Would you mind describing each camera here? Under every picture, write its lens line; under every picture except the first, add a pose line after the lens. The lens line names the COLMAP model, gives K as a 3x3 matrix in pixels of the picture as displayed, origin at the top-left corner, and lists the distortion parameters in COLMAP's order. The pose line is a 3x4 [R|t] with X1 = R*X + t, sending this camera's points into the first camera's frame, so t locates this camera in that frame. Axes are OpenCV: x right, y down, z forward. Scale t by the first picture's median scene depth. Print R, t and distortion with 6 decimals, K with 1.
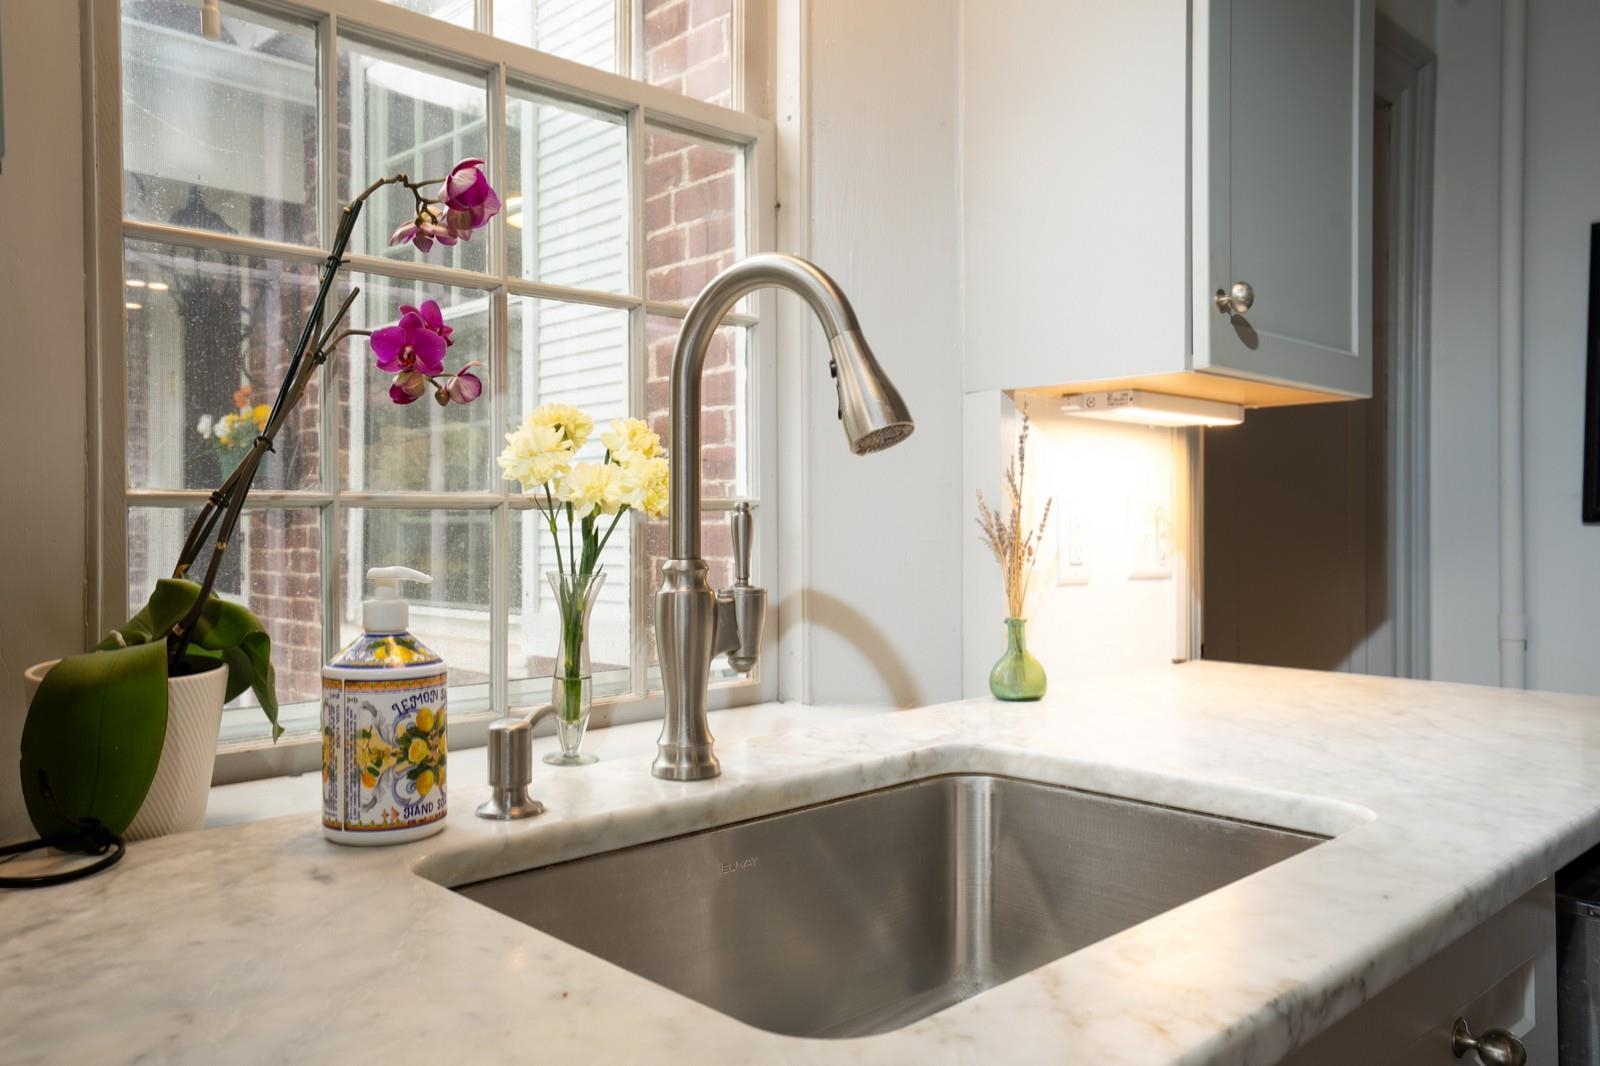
lens RADIAL K [[1190.4, 0, 802.0], [0, 1190.4, 535.0], [0, 0, 1]] dist [0.074237, 0.015584]
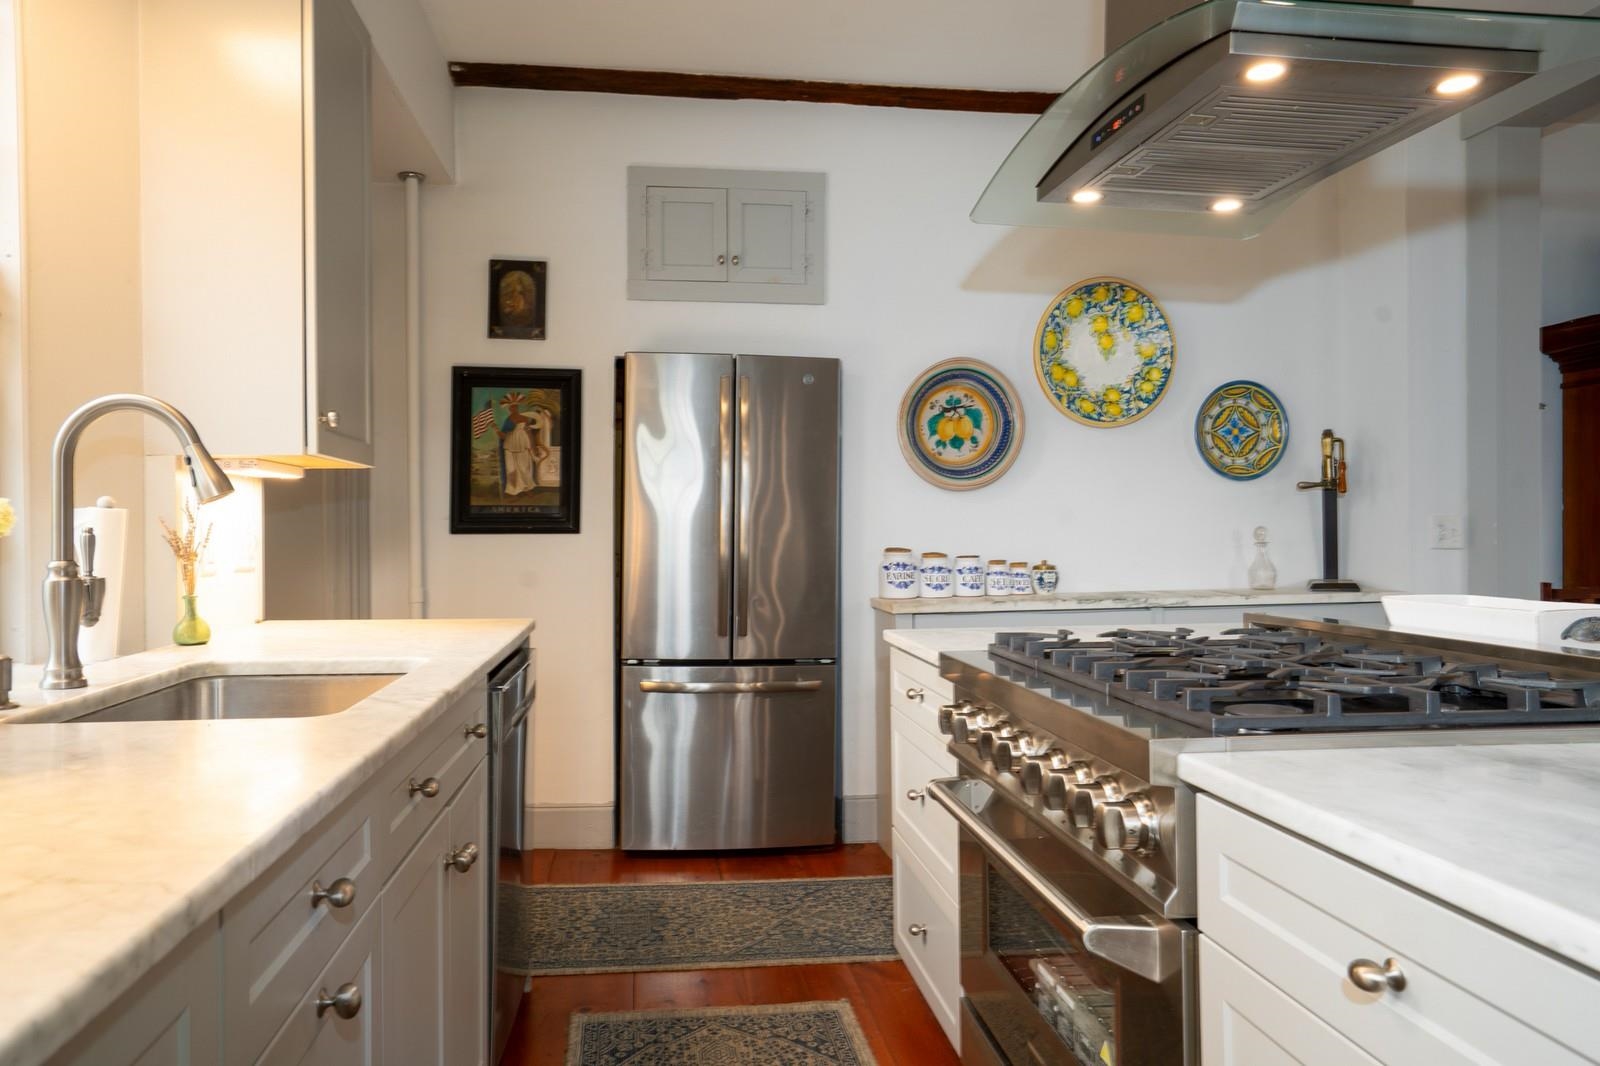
lens RADIAL K [[1047.6, 0, 799.0], [0, 1047.6, 533.7], [0, 0, 1]] dist [0.004357, 0.000130]
pose [[0.597256, -0.003607, 0.802042, -0.616166], [0.009448, 0.999952, -0.002538, -0.004660], [-0.801995, 0.009093, 0.597262, -0.681068]]
